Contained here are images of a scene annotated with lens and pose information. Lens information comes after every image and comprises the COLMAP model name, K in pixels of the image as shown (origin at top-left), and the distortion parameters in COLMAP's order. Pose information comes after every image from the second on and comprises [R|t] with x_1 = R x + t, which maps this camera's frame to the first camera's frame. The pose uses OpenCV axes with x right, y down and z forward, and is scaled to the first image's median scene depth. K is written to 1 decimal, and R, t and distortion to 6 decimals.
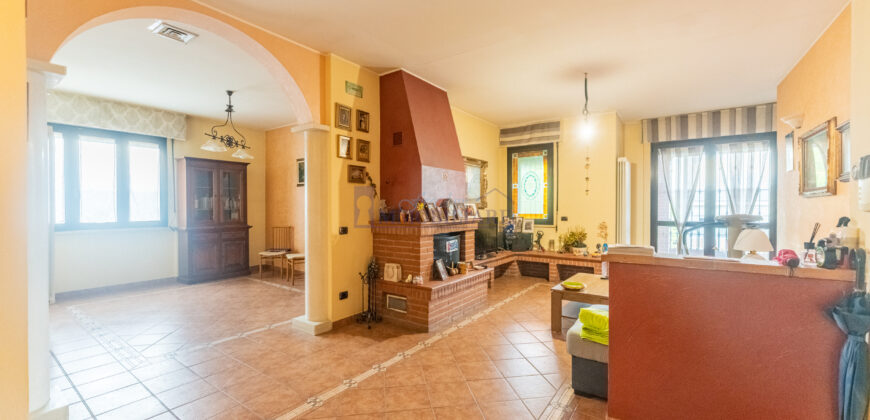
lens RADIAL K [[346.1, 0, 435.0], [0, 346.1, 210.0], [0, 0, 1]] dist [-0.000281, -0.000499]
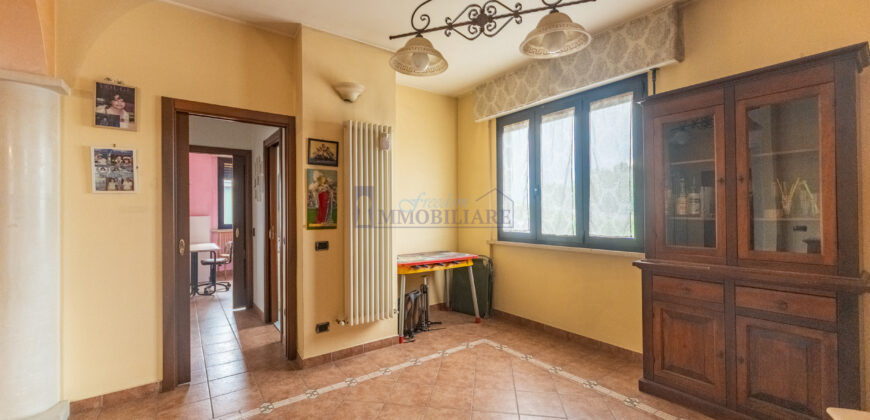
lens RADIAL K [[342.7, 0, 432.5], [0, 342.7, 208.4], [0, 0, 1]] dist [0.000348, -0.000090]
pose [[-0.312071, -0.007174, -0.950032, -0.255020], [-0.002347, 0.999974, -0.006780, -0.011672], [0.950056, 0.000114, -0.312080, 1.024926]]
